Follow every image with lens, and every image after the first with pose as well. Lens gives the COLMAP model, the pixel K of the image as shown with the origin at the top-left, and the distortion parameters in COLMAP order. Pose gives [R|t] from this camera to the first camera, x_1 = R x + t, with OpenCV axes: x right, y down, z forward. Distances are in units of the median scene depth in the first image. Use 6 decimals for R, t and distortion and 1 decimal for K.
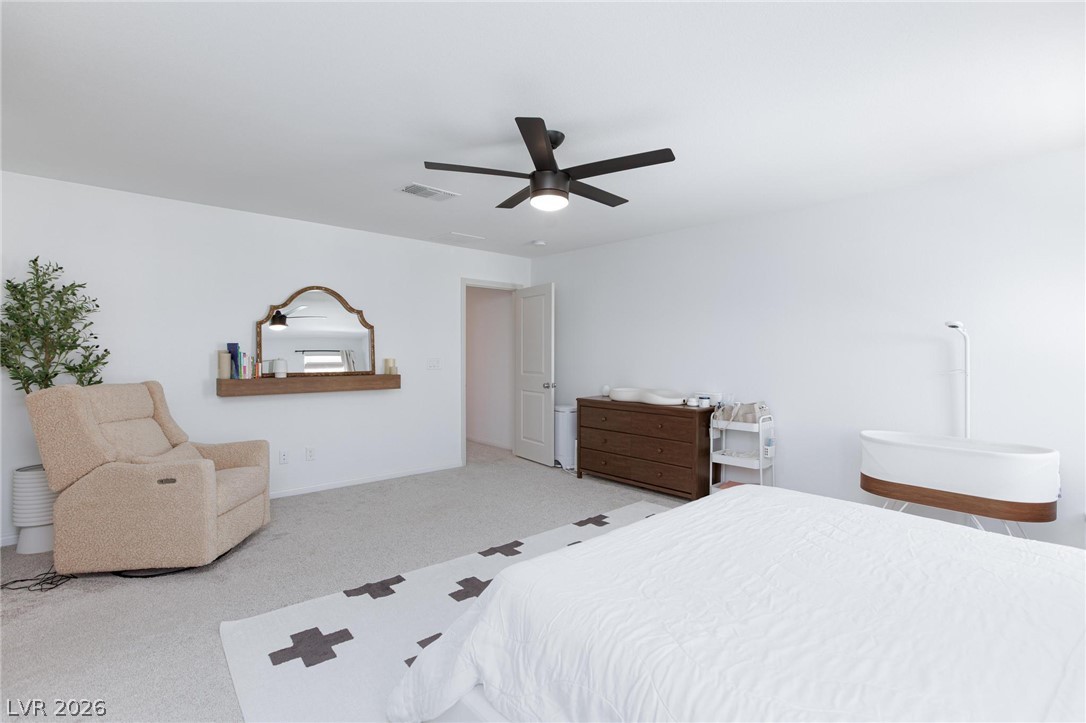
lens RADIAL K [[492.7, 0, 549.8], [0, 492.7, 355.4], [0, 0, 1]] dist [-0.019410, 0.001014]
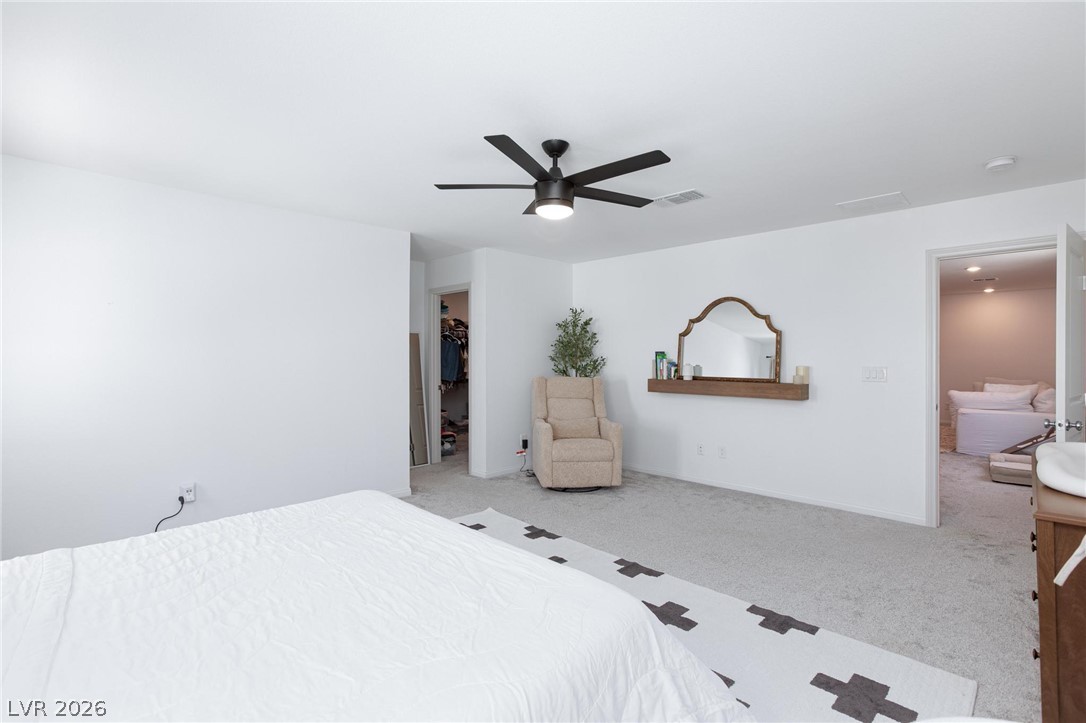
lens RADIAL K [[511.6, 0, 548.2], [0, 511.6, 360.3], [0, 0, 1]] dist [-0.013668, 0.010601]
pose [[0.065444, 0.009080, -0.997815, 0.654733], [-0.004651, 0.999951, 0.008795, -0.011402], [0.997845, 0.004065, 0.065483, 0.573628]]
